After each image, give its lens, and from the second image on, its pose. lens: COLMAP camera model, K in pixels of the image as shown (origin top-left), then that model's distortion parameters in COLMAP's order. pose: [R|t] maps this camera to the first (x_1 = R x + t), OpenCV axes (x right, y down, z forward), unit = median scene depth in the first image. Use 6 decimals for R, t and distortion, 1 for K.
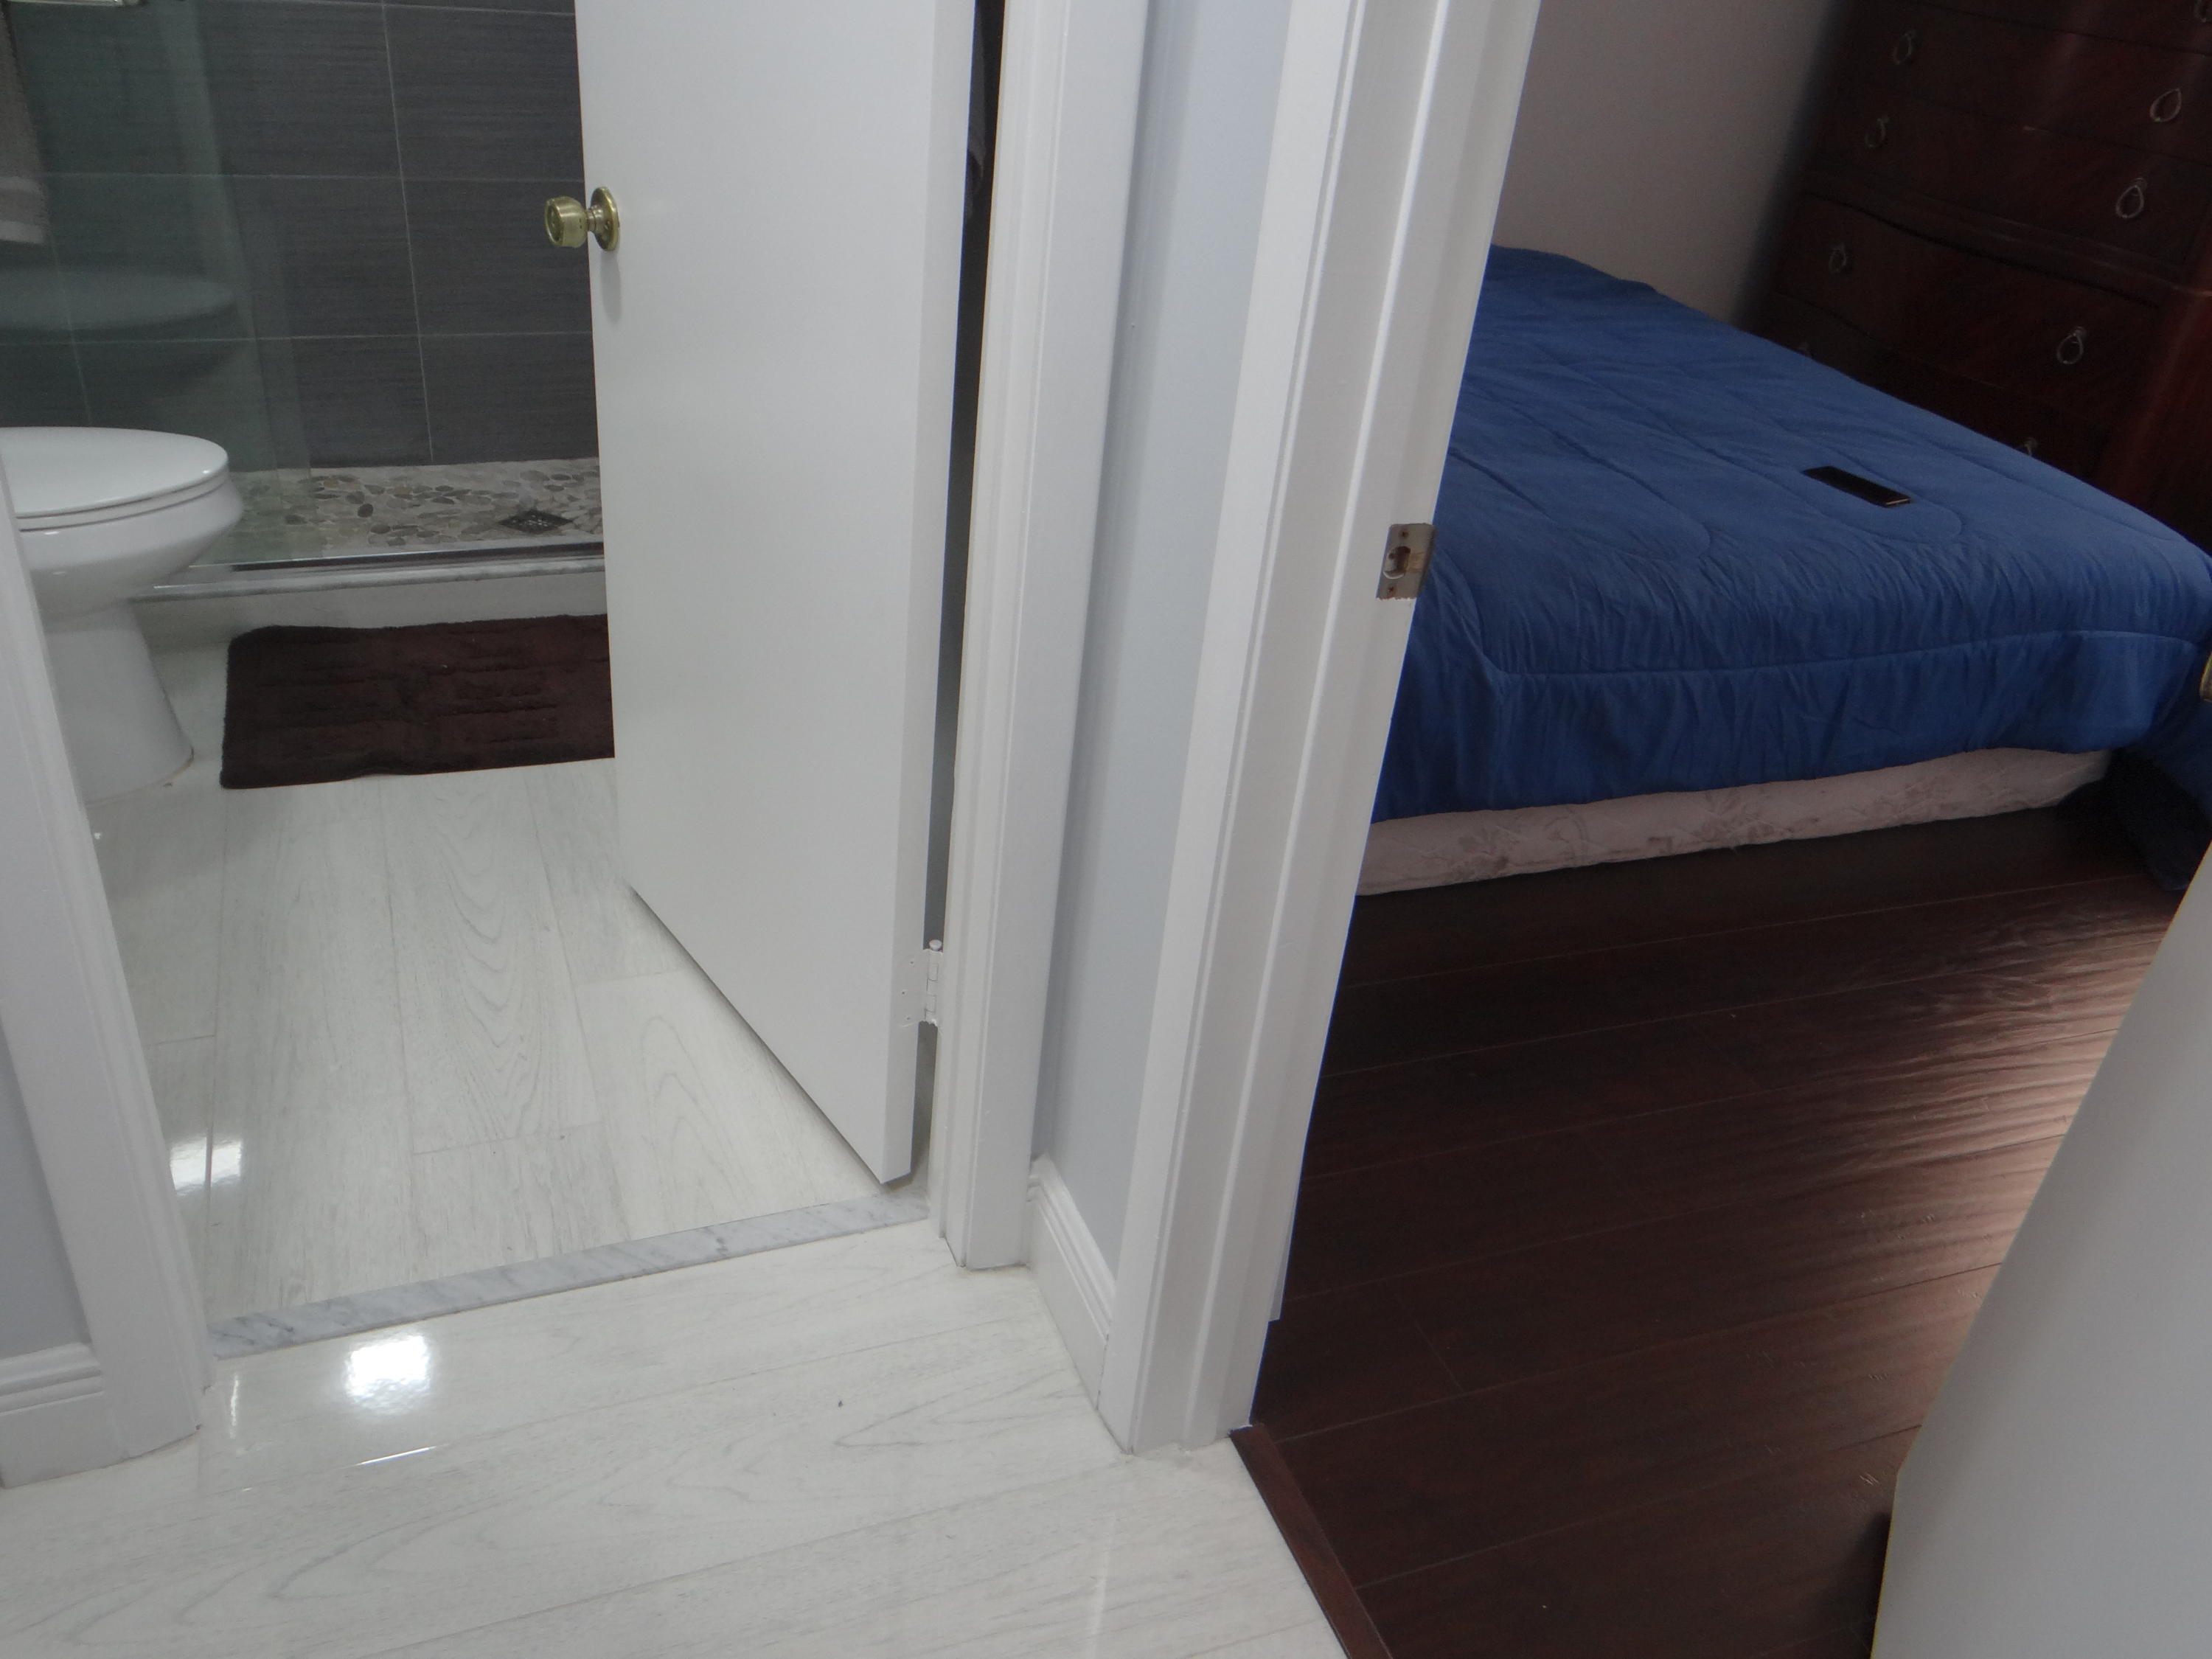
lens RADIAL K [[1770.1, 0, 1095.0], [0, 1770.1, 787.1], [0, 0, 1]] dist [0.015947, 0.005910]
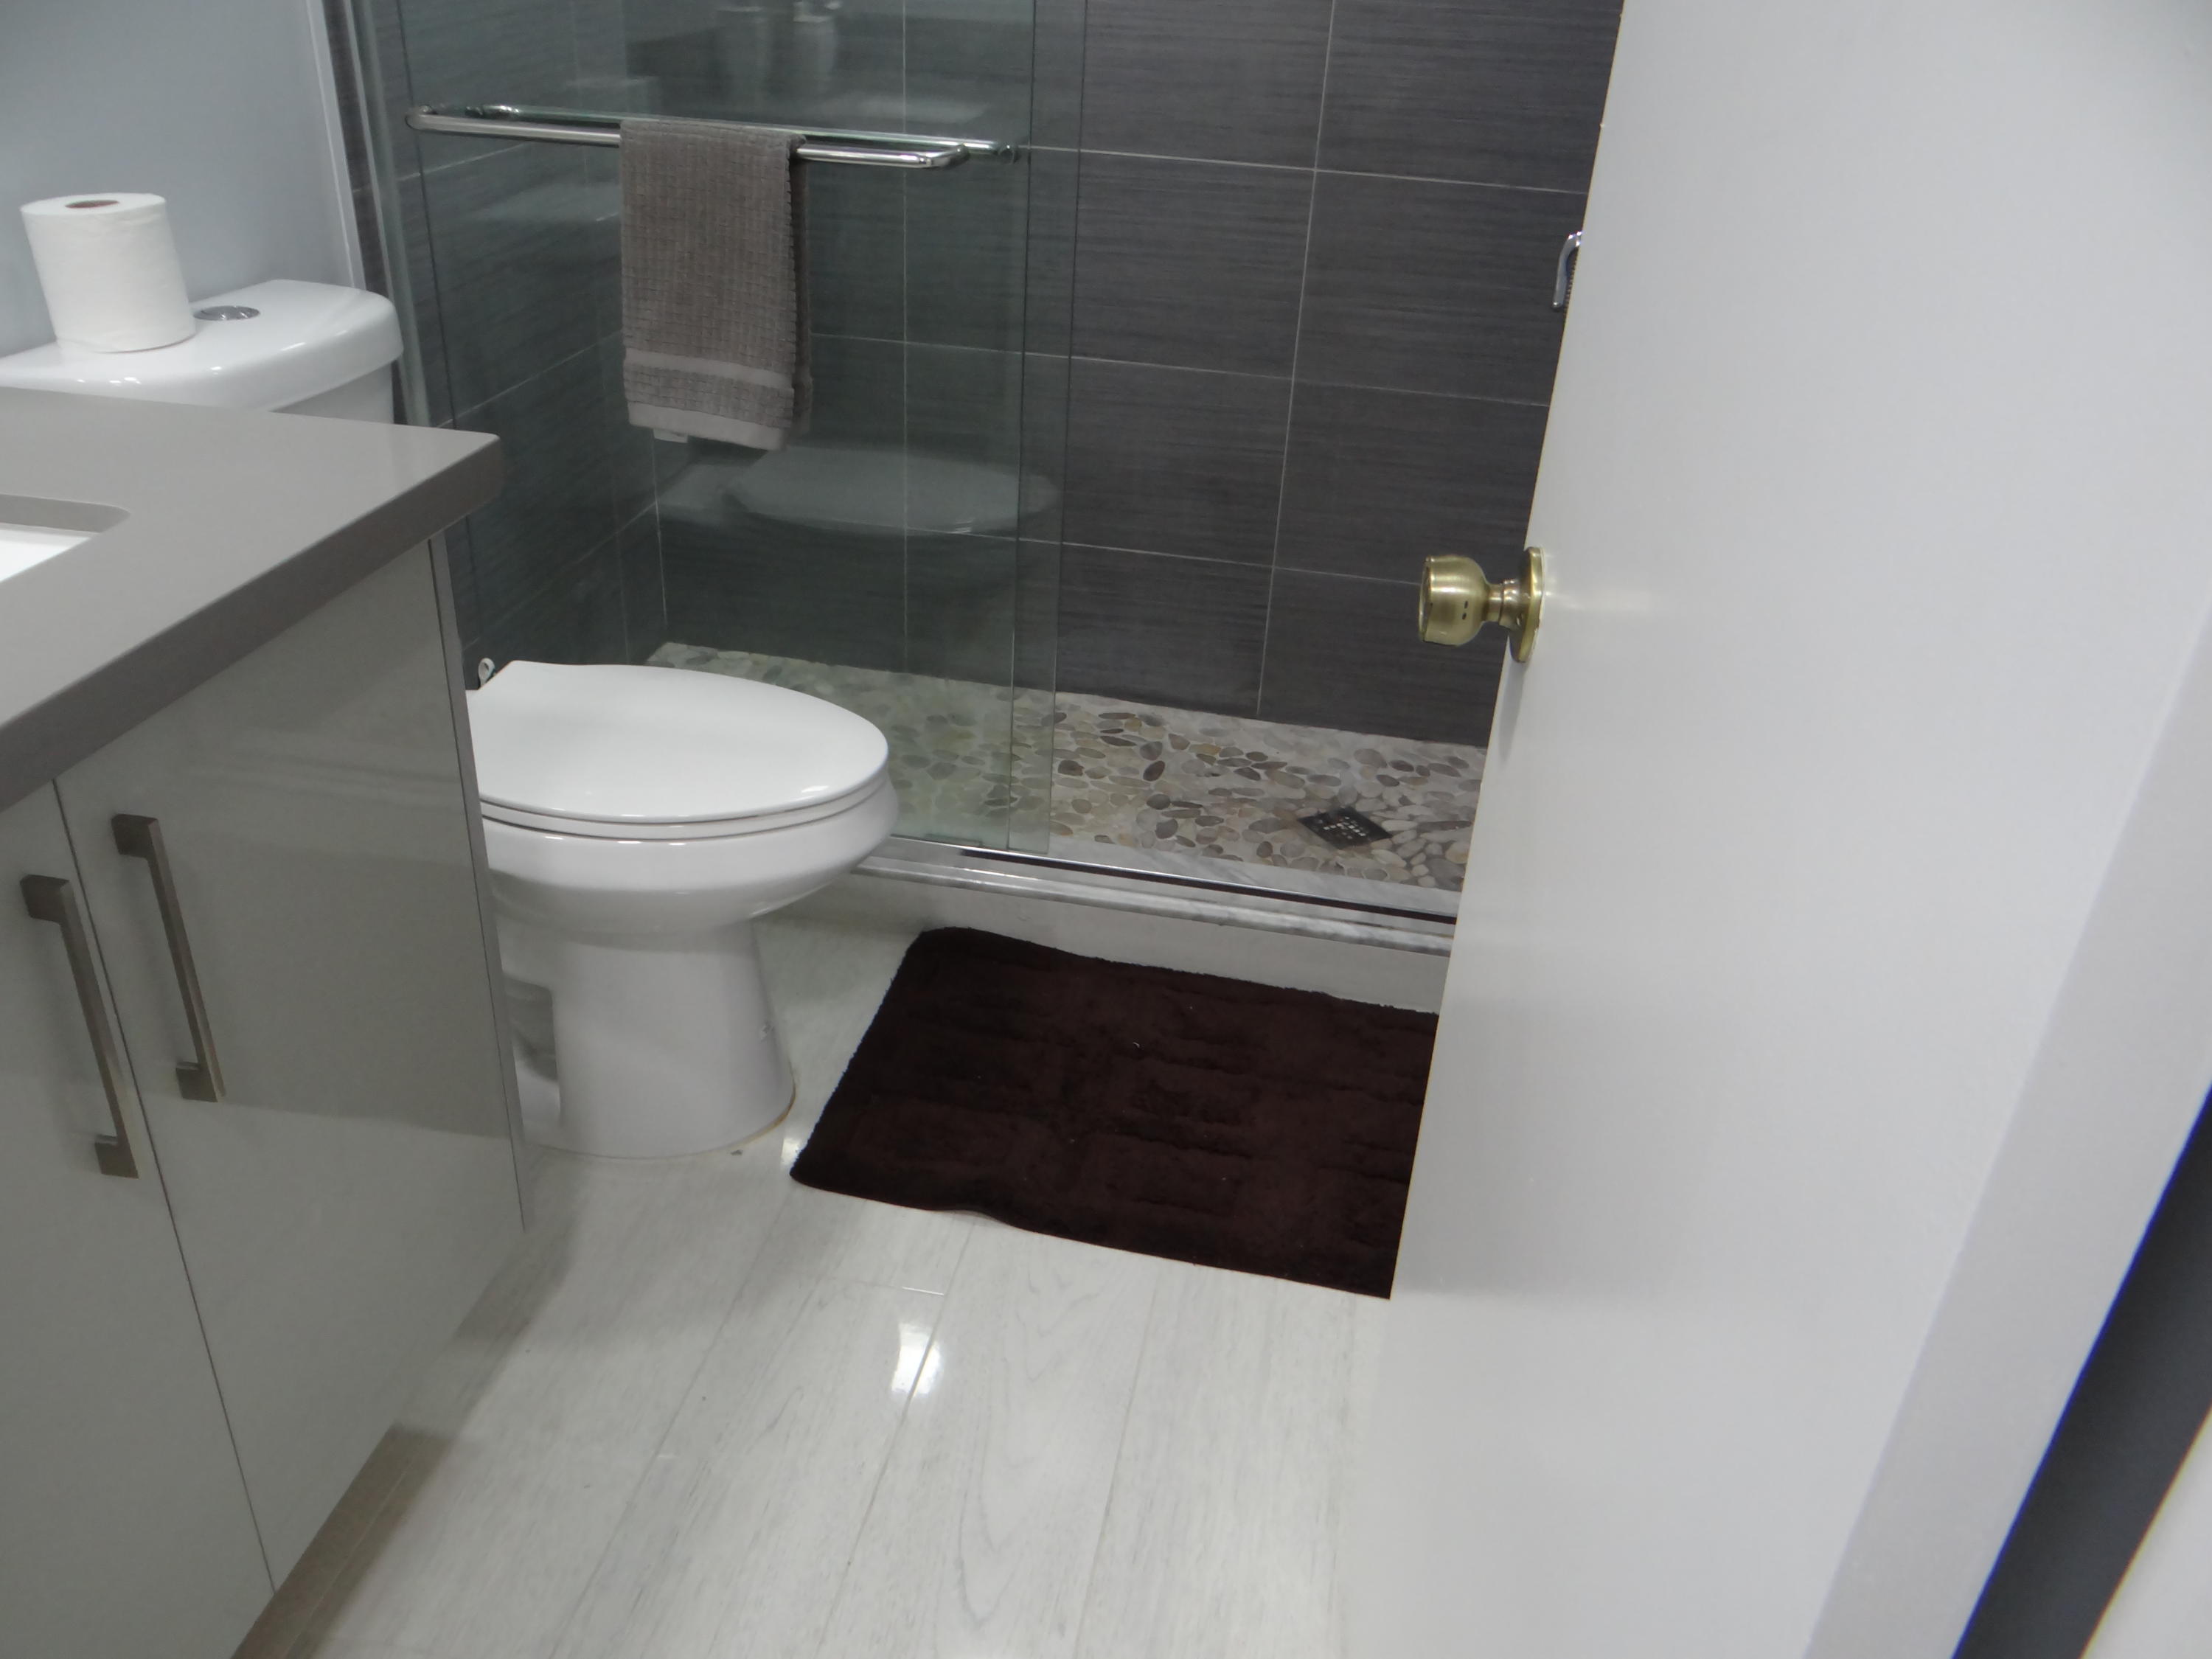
lens RADIAL K [[1770.1, 0, 1095.0], [0, 1770.1, 787.1], [0, 0, 1]] dist [0.015947, 0.005910]
pose [[0.846881, 0.212834, -0.487333, -0.039241], [-0.248150, 0.968687, -0.008176, -0.132713], [0.470333, 0.127856, 0.873178, 0.280521]]
